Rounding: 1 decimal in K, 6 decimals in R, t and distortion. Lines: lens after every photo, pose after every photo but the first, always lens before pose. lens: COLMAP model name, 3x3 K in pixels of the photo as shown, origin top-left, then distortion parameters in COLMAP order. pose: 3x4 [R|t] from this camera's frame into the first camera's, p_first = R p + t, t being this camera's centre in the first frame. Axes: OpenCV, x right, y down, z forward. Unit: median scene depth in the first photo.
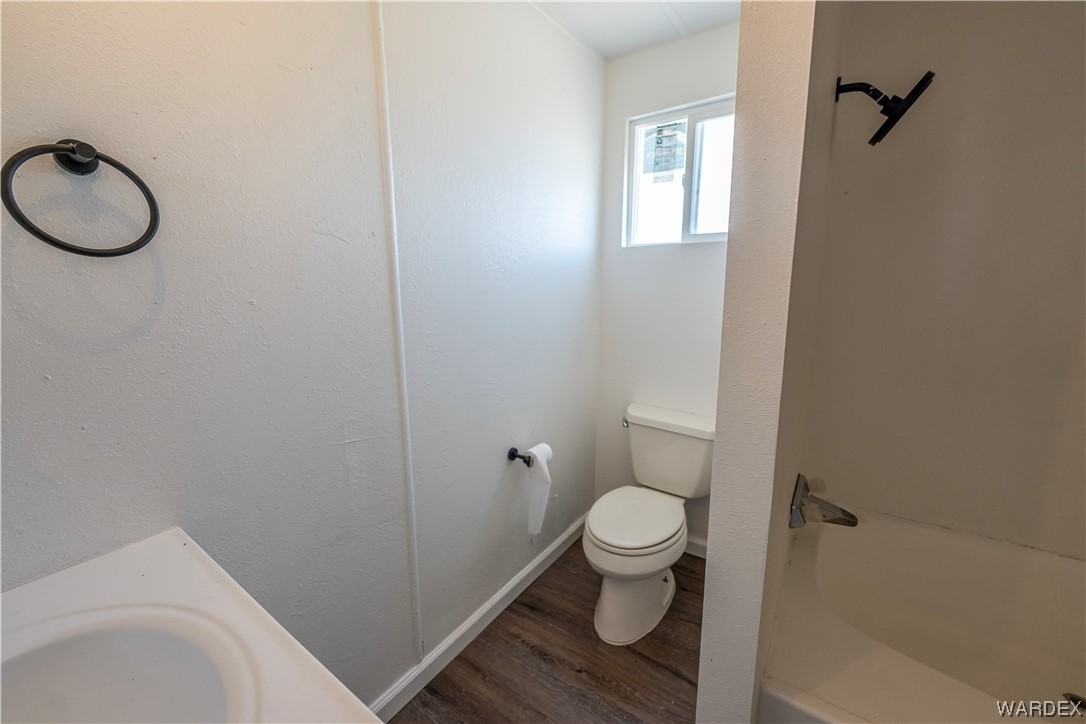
lens RADIAL K [[436.6, 0, 541.2], [0, 436.6, 359.9], [0, 0, 1]] dist [-0.000919, -0.000271]
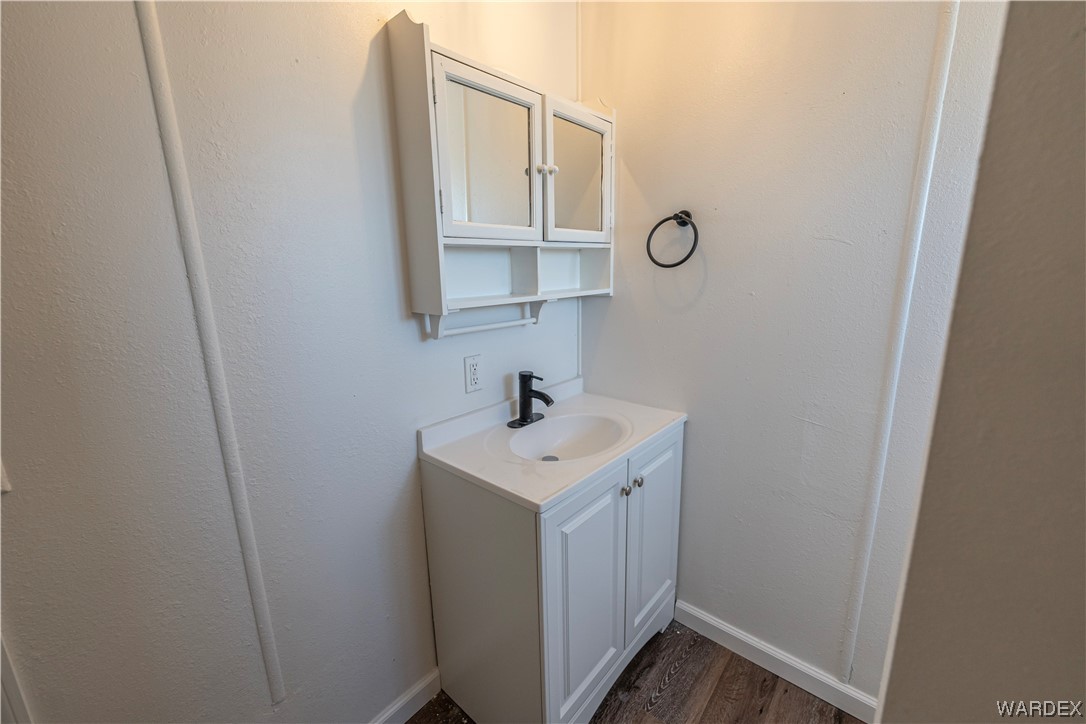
lens RADIAL K [[436.6, 0, 540.8], [0, 436.6, 362.4], [0, 0, 1]] dist [-0.000919, -0.000271]
pose [[-0.115271, 0.216643, -0.969422, 0.603596], [-0.162594, 0.958649, 0.233570, -0.094411], [0.979937, 0.184546, -0.075279, 0.318247]]
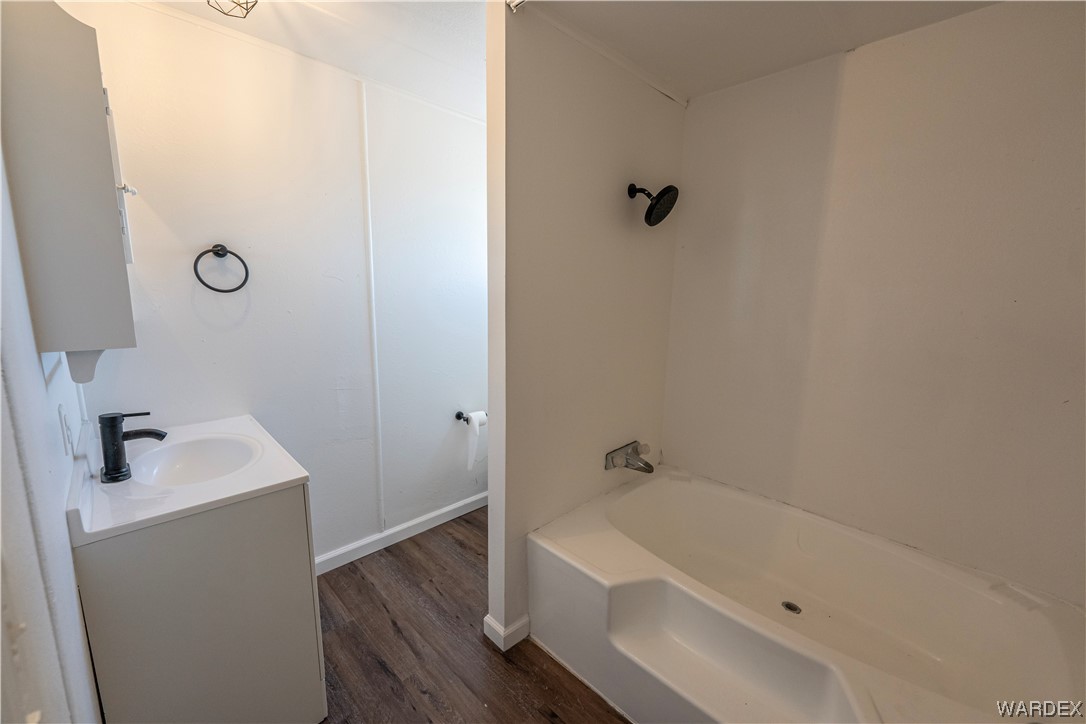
lens RADIAL K [[436.6, 0, 542.5], [0, 436.6, 364.2], [0, 0, 1]] dist [-0.000919, -0.000271]
pose [[0.982843, 0.057628, -0.175210, 0.601555], [-0.059430, 0.998220, -0.005052, 0.037491], [0.174607, 0.015378, 0.984518, -0.553002]]
